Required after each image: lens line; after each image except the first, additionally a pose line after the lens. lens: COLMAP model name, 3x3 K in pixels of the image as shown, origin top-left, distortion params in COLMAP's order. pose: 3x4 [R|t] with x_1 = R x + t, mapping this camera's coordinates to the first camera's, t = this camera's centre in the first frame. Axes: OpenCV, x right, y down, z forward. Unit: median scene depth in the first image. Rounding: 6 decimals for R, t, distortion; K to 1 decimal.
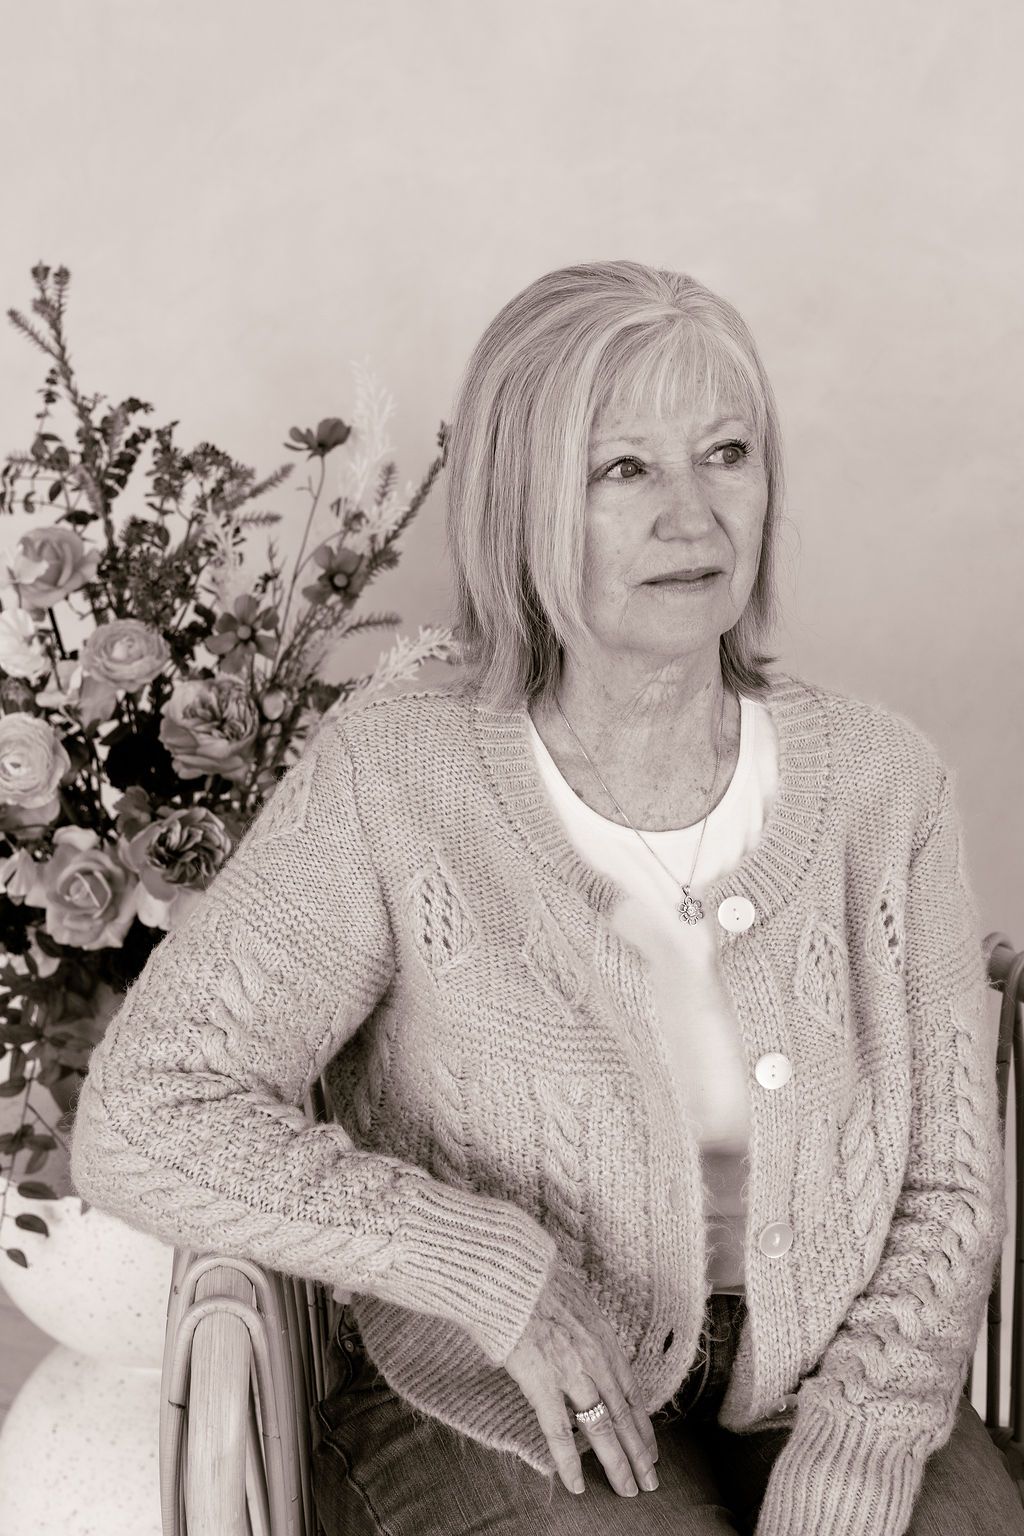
lens RADIAL K [[2173.6, 0, 512.0], [0, 2173.6, 768.0], [0, 0, 1]] dist [0.020834, -0.064345]
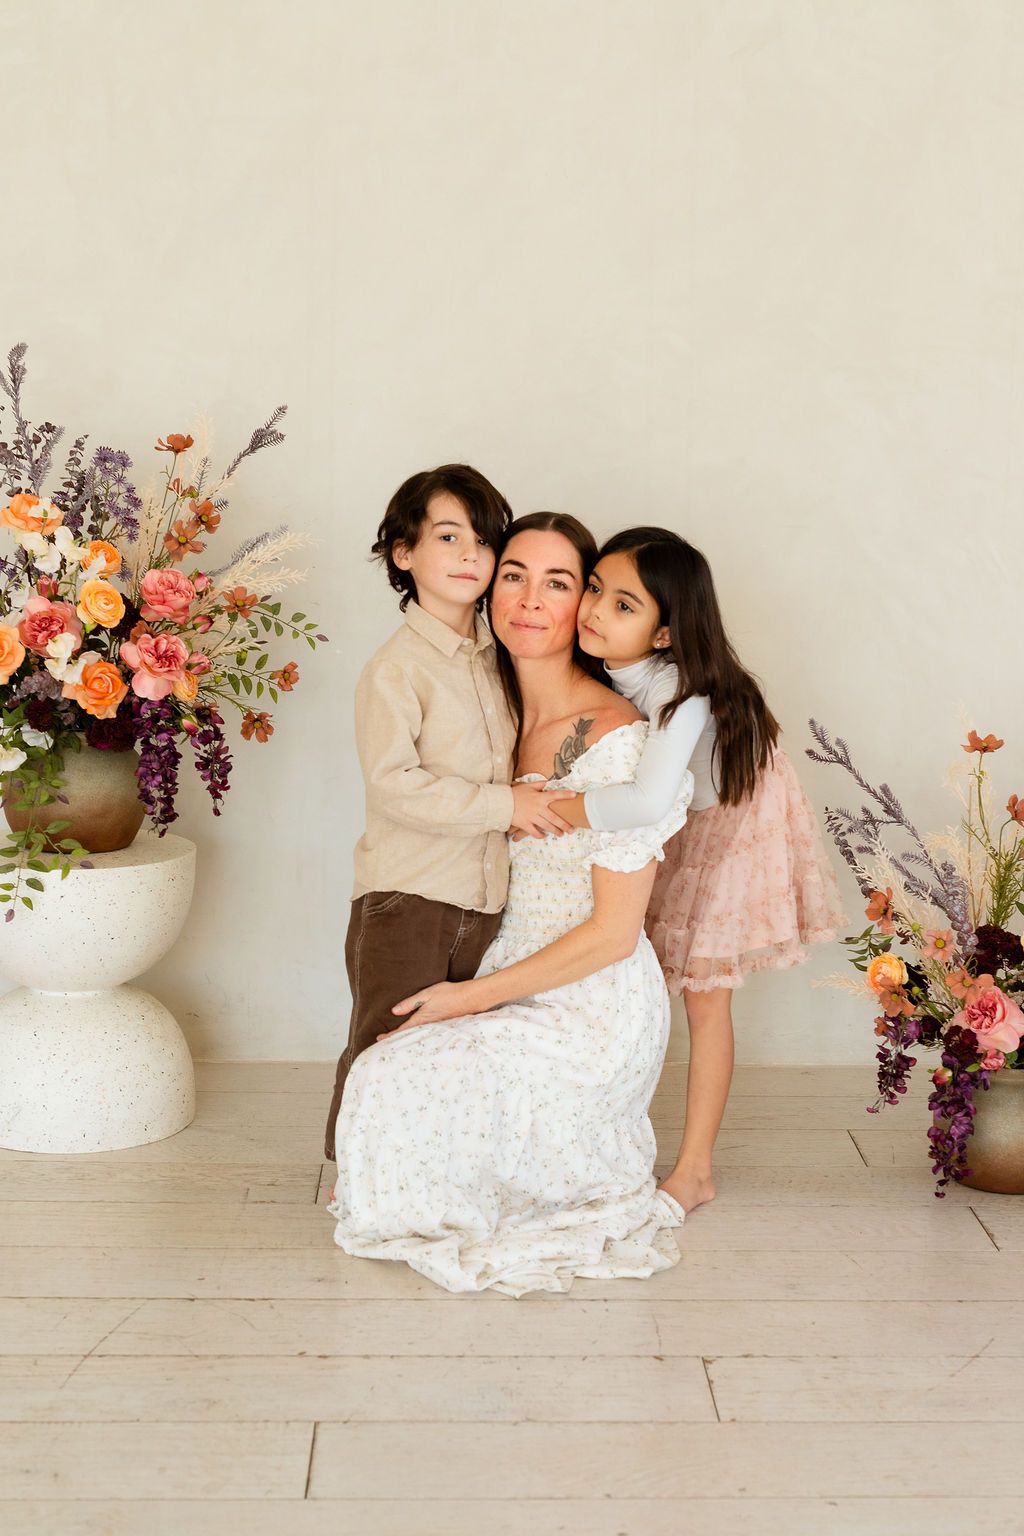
lens RADIAL K [[2173.6, 0, 512.0], [0, 2173.6, 768.0], [0, 0, 1]] dist [0.020834, -0.064345]
pose [[0.844390, -0.062900, 0.532024, -0.840211], [0.102878, 0.993639, -0.045804, 0.233086], [-0.525759, 0.093410, 0.845489, -0.676660]]
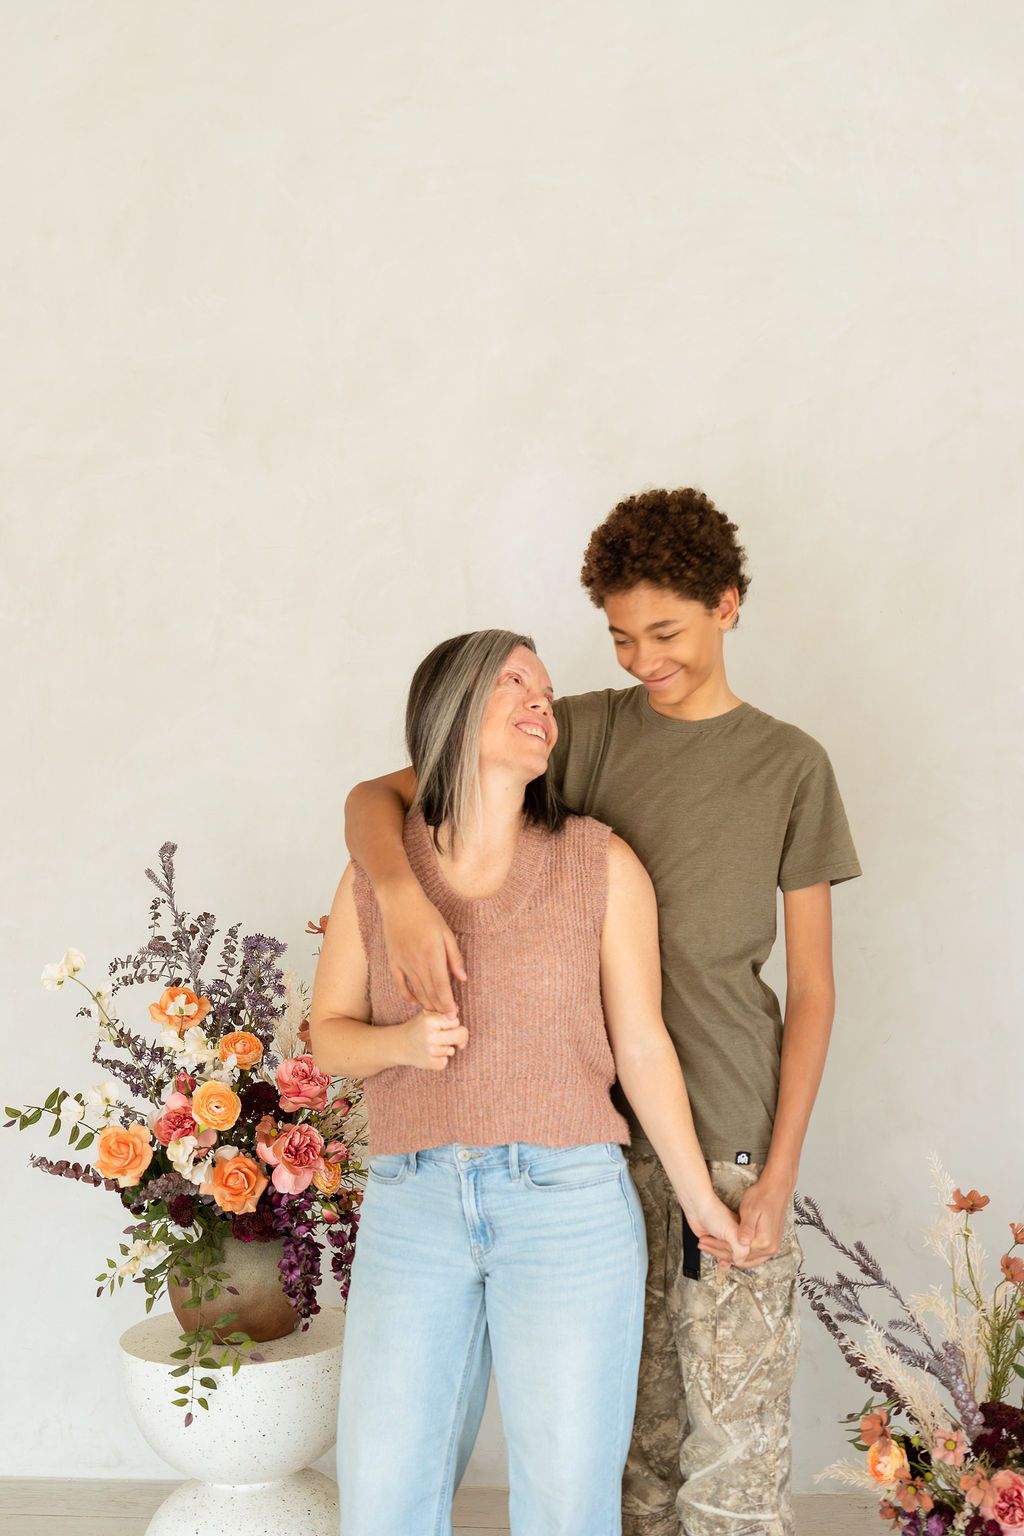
lens RADIAL K [[2173.6, 0, 512.0], [0, 2173.6, 768.0], [0, 0, 1]] dist [0.020834, -0.064345]
pose [[0.952635, -0.053503, 0.299373, -0.483236], [0.119292, 0.971249, -0.206023, 0.118706], [-0.279742, 0.231978, 0.931628, -0.803584]]
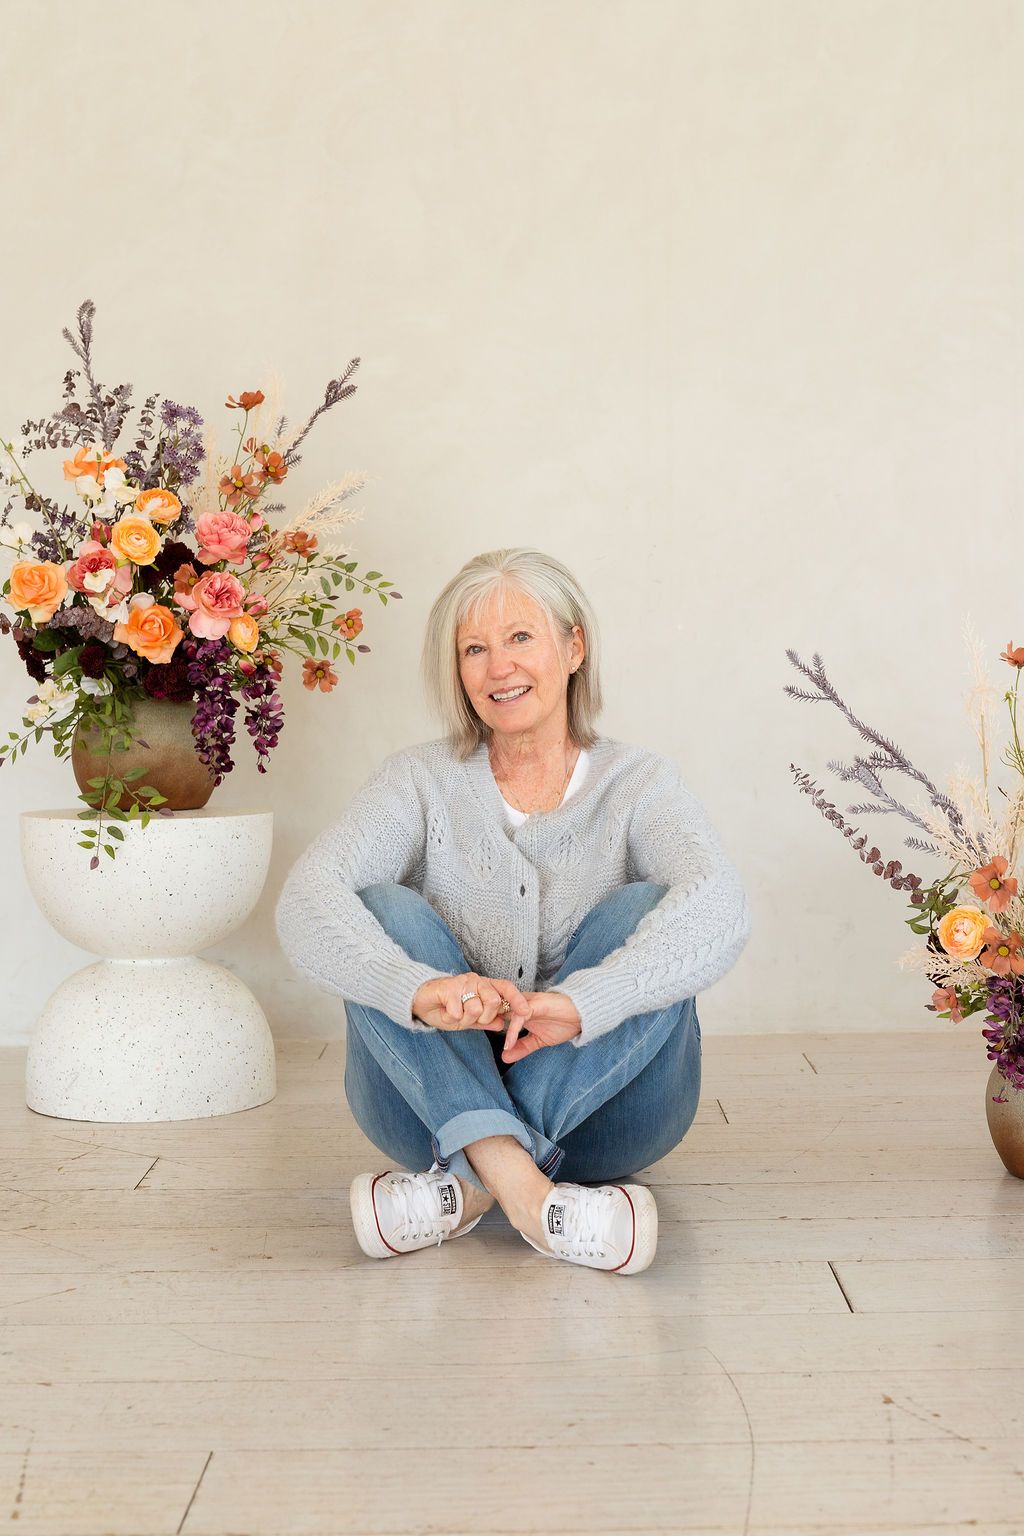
lens RADIAL K [[2173.6, 0, 512.0], [0, 2173.6, 768.0], [0, 0, 1]] dist [0.020834, -0.064345]
pose [[0.928841, -0.023955, 0.369703, -0.558531], [0.098448, 0.977989, -0.183973, 0.501687], [-0.357158, 0.207278, 0.910754, -0.666011]]
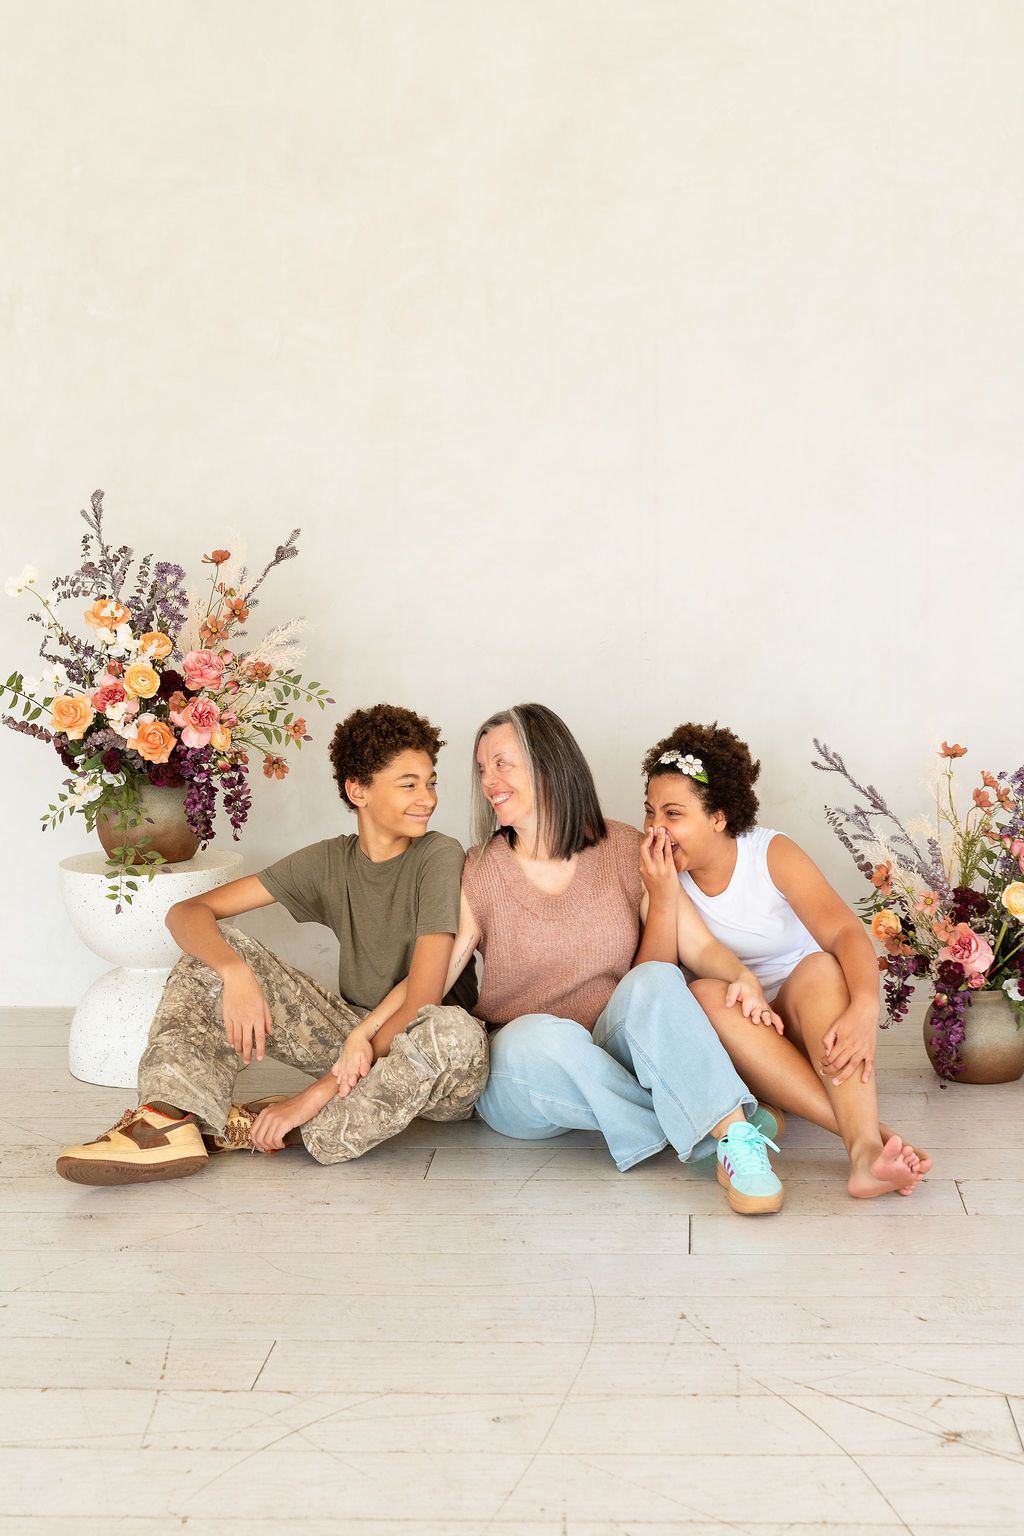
lens RADIAL K [[2173.6, 0, 512.0], [0, 2173.6, 768.0], [0, 0, 1]] dist [0.020834, -0.064345]
pose [[0.919109, -0.068284, 0.388042, -0.749979], [0.113803, 0.988899, -0.095535, 0.355390], [-0.377211, 0.131968, 0.916677, -1.345590]]
